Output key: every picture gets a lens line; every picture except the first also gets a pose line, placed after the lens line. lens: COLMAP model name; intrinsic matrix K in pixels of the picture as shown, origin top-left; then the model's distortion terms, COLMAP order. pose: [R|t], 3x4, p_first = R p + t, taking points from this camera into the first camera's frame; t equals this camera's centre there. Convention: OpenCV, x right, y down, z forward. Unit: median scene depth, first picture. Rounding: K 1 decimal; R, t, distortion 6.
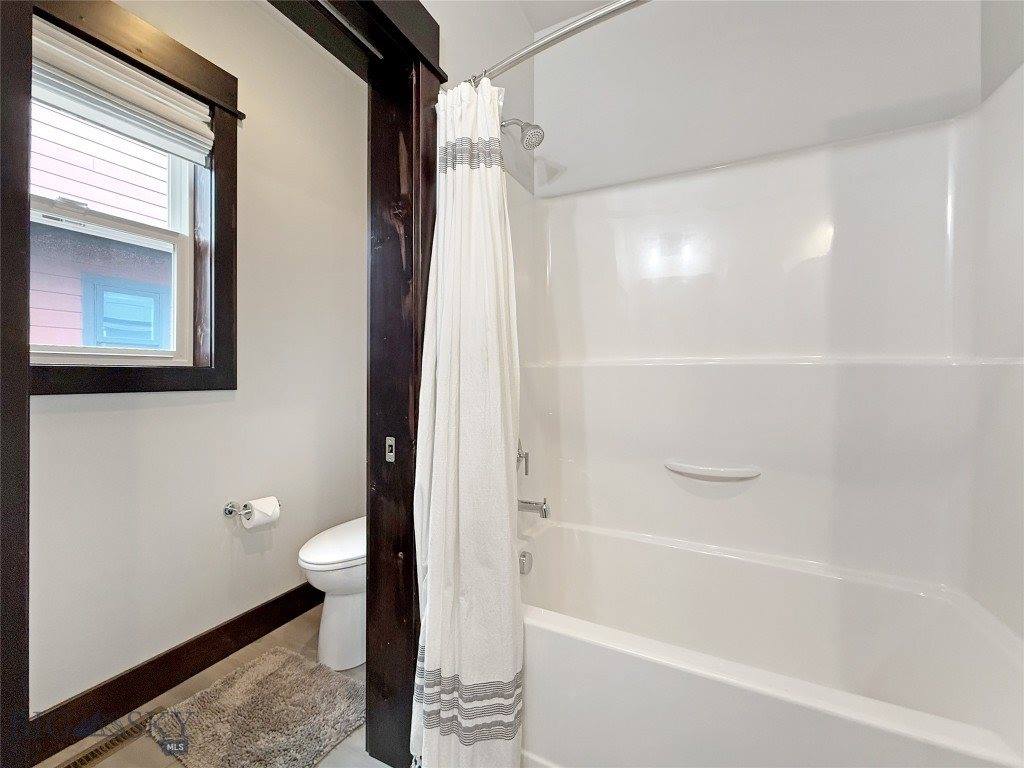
lens RADIAL K [[416.2, 0, 512.0], [0, 416.2, 384.0], [0, 0, 1]] dist [0.001457, 0.000271]
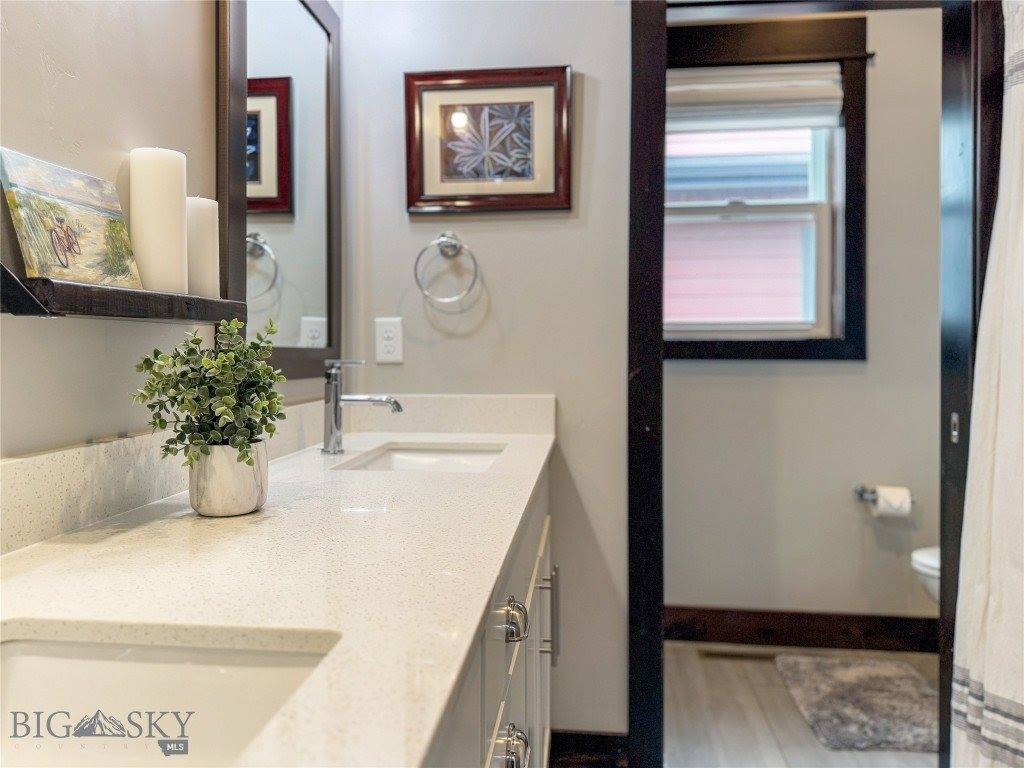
lens RADIAL K [[736.6, 0, 516.9], [0, 736.6, 354.5], [0, 0, 1]] dist [0.064770, -0.096385]
pose [[0.356963, -0.005976, -0.934099, 0.600223], [-0.002193, 0.999971, -0.007236, 0.013292], [0.934116, 0.004631, 0.356940, -0.294935]]
